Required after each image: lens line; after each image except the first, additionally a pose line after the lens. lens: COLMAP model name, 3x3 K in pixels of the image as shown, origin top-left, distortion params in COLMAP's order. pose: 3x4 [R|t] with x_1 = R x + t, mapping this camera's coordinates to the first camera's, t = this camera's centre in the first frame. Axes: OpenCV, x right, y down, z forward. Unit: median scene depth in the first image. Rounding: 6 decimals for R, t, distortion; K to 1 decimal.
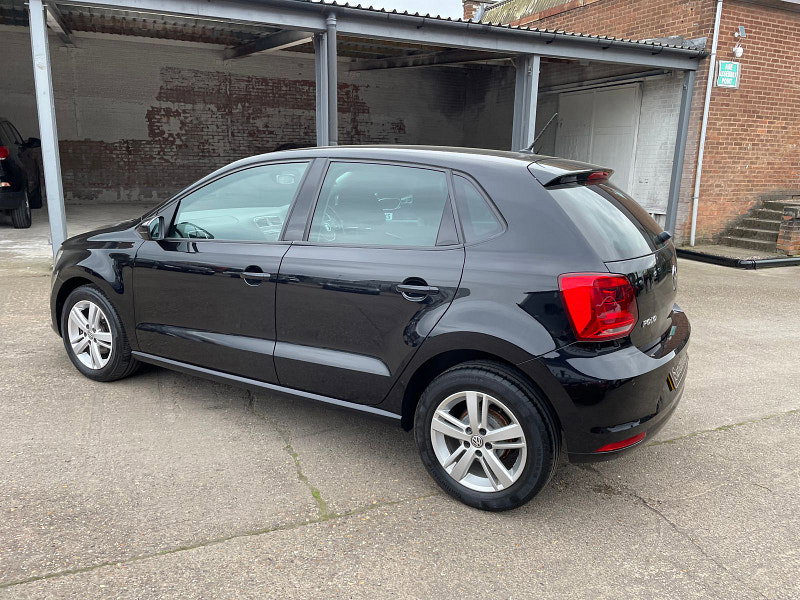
lens RADIAL K [[598.5, 0, 407.0], [0, 598.5, 295.1], [0, 0, 1]] dist [0.081645, -0.102030]
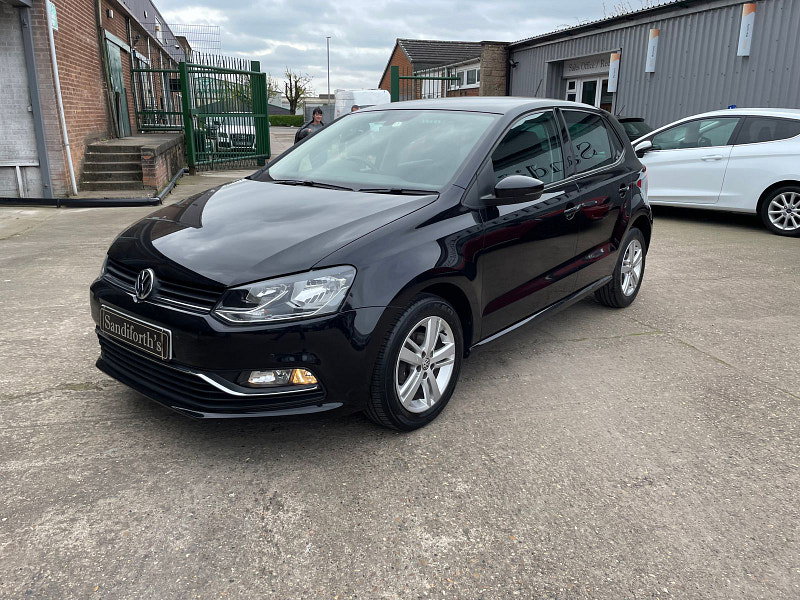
lens RADIAL K [[598.5, 0, 406.6], [0, 598.5, 290.0], [0, 0, 1]] dist [0.081645, -0.102030]
pose [[0.164202, -0.288916, 0.943168, -0.597368], [0.212497, 0.944057, 0.252193, -0.102586], [-0.963267, 0.159010, 0.216409, 0.438378]]
